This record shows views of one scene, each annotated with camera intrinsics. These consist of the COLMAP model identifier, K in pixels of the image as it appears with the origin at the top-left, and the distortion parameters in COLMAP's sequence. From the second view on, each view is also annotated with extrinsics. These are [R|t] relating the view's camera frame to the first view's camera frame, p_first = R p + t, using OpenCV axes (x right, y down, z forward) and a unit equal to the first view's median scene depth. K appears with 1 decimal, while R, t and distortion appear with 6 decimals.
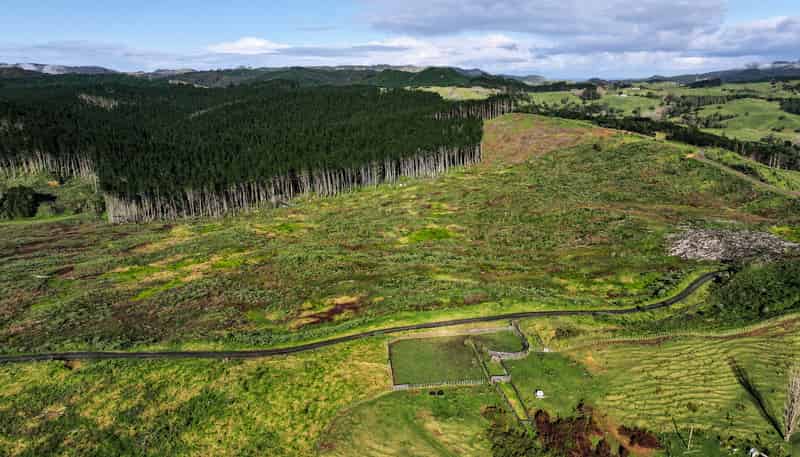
lens RADIAL K [[566.1, 0, 402.5], [0, 566.1, 225.2], [0, 0, 1]] dist [0.003667, 0.007415]
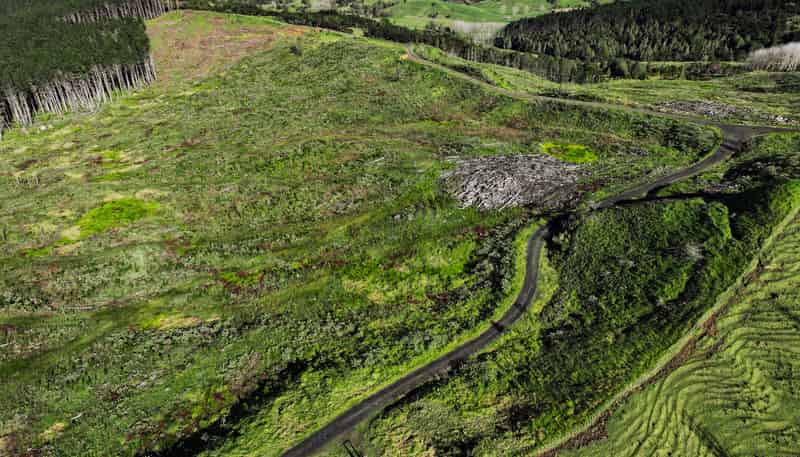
lens RADIAL K [[566.1, 0, 400.3], [0, 566.1, 226.0], [0, 0, 1]] dist [0.003667, 0.007415]
pose [[0.847780, -0.220950, 0.482130, 0.006500], [0.131359, 0.968239, 0.212741, -0.049058], [-0.513822, -0.117025, 0.849877, 0.185617]]
